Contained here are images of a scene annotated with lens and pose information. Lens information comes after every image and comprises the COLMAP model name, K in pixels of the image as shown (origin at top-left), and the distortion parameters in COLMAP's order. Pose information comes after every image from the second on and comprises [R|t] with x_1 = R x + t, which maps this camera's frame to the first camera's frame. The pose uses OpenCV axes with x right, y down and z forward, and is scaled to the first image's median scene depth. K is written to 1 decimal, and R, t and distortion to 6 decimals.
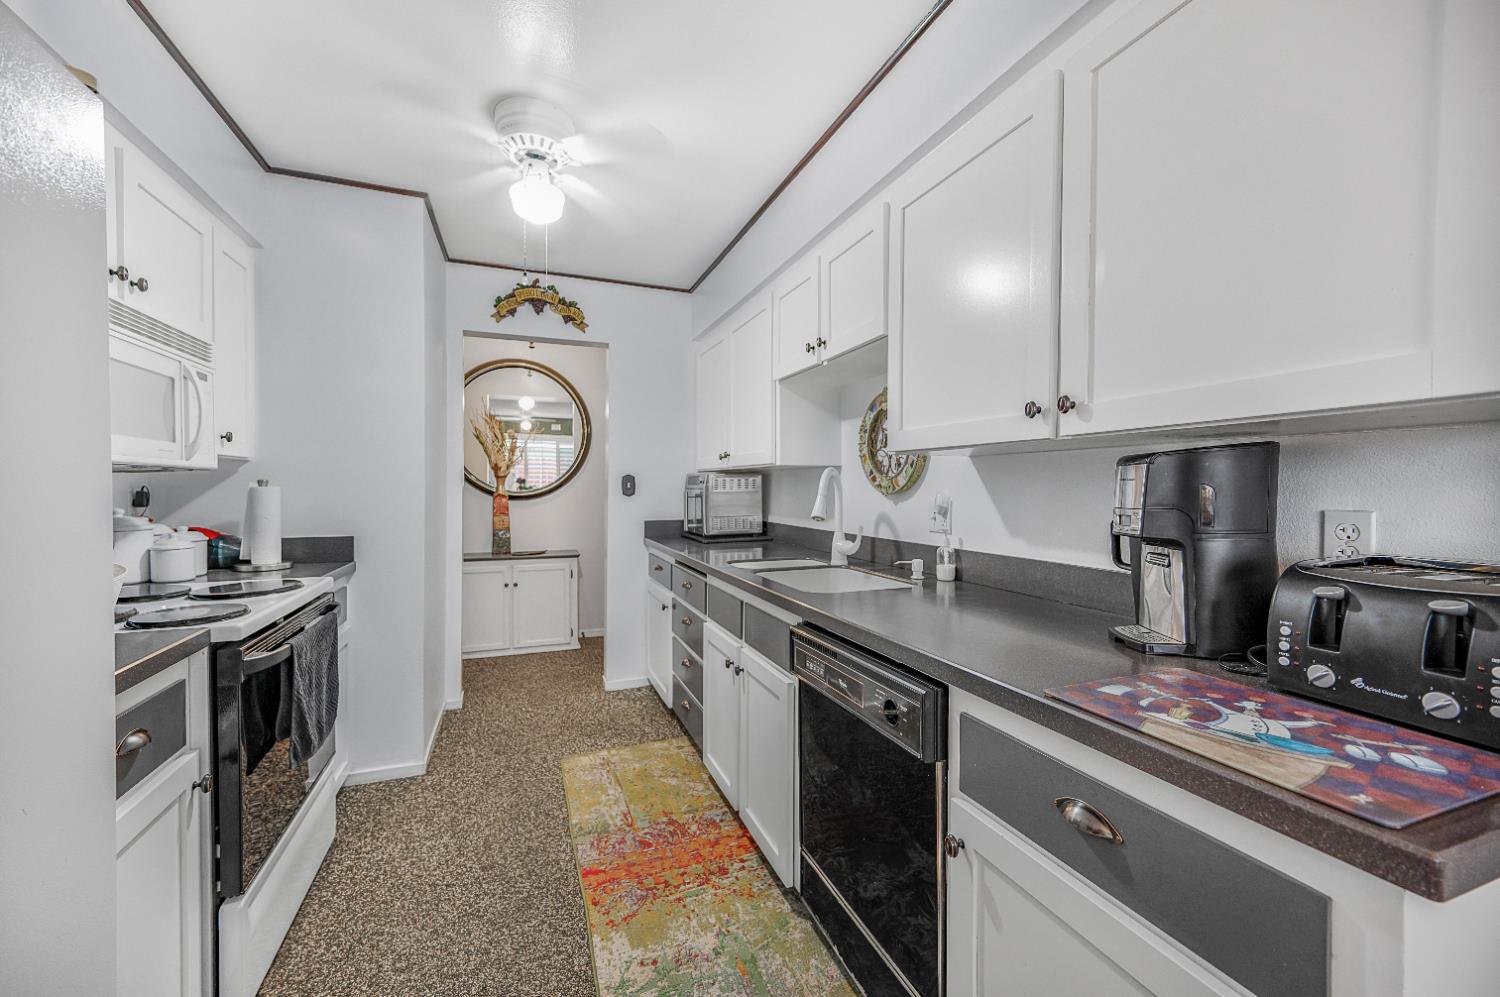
lens RADIAL K [[605.7, 0, 756.7], [0, 605.7, 496.8], [0, 0, 1]] dist [0.000857, 0.000010]
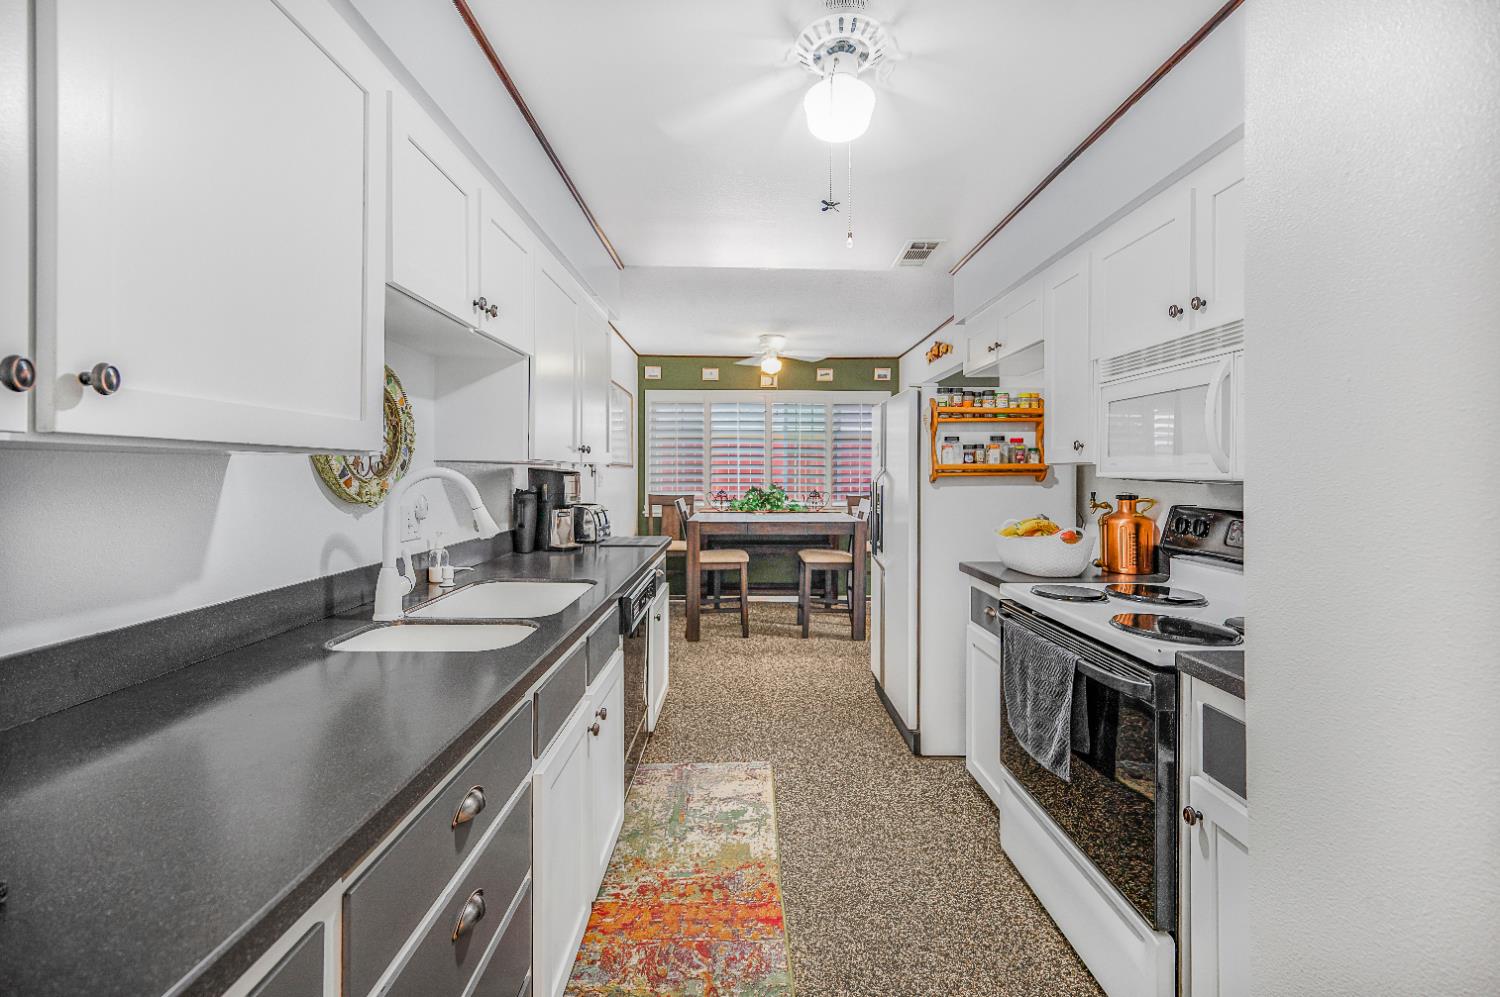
lens RADIAL K [[605.7, 0, 751.9], [0, 605.7, 483.9], [0, 0, 1]] dist [0.000857, 0.000010]
pose [[-0.936401, -0.008000, 0.350841, -0.563083], [-0.000739, 0.999783, 0.020825, -0.050540], [-0.350931, 0.019241, -0.936204, 1.868868]]
